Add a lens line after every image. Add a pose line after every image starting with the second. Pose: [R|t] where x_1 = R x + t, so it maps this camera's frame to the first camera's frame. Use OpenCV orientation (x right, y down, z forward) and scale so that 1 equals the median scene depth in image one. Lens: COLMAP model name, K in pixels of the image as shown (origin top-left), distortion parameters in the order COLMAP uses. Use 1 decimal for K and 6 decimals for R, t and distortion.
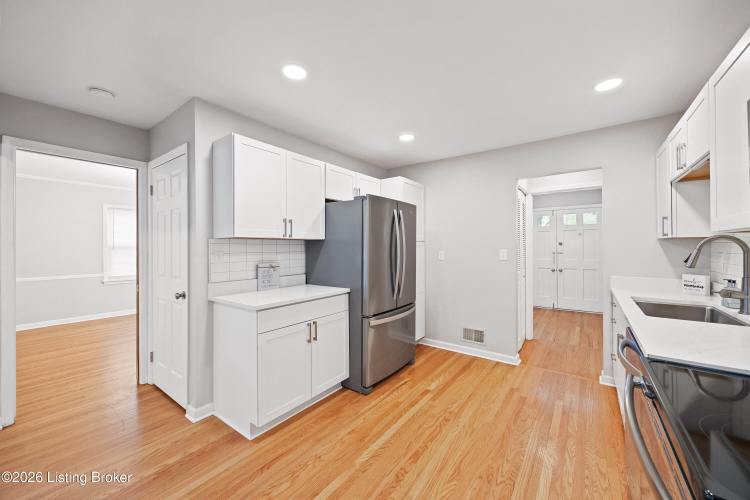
lens RADIAL K [[292.1, 0, 372.1], [0, 292.1, 247.3], [0, 0, 1]] dist [-0.001947, -0.000077]
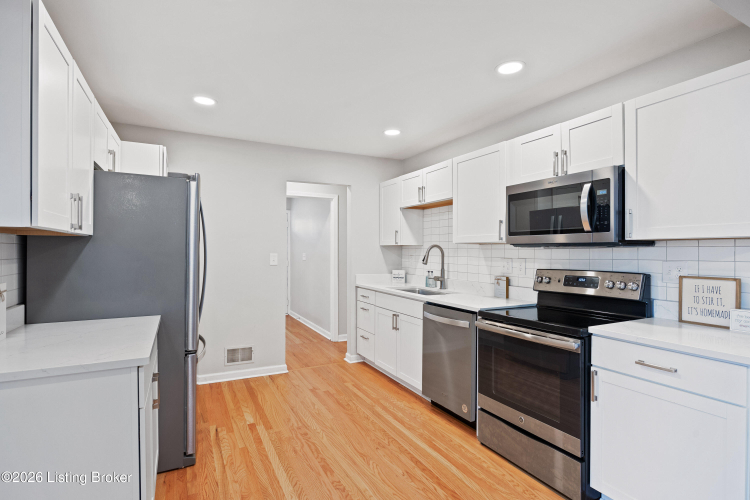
lens RADIAL K [[379.8, 0, 379.0], [0, 379.8, 254.4], [0, 0, 1]] dist [-0.005378, -0.000412]
pose [[0.427139, -0.003037, 0.904181, -0.667864], [-0.003438, 0.999982, 0.004983, 0.004022], [-0.904179, -0.005237, 0.427121, 0.236568]]
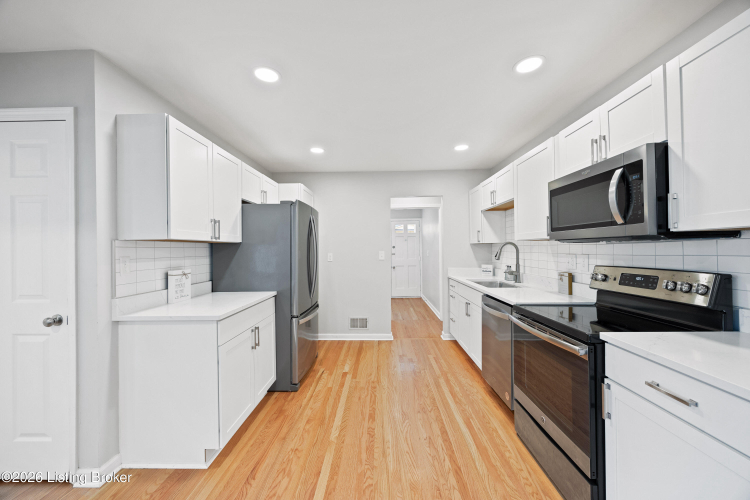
lens RADIAL K [[289.8, 0, 375.0], [0, 289.8, 250.0], [0, 0, 1]] dist [-0.001297, -0.000003]
pose [[0.812463, -0.007168, 0.582968, -0.412076], [0.009384, 0.999956, -0.000782, 0.002716], [-0.582937, 0.006106, 0.812495, -0.013120]]
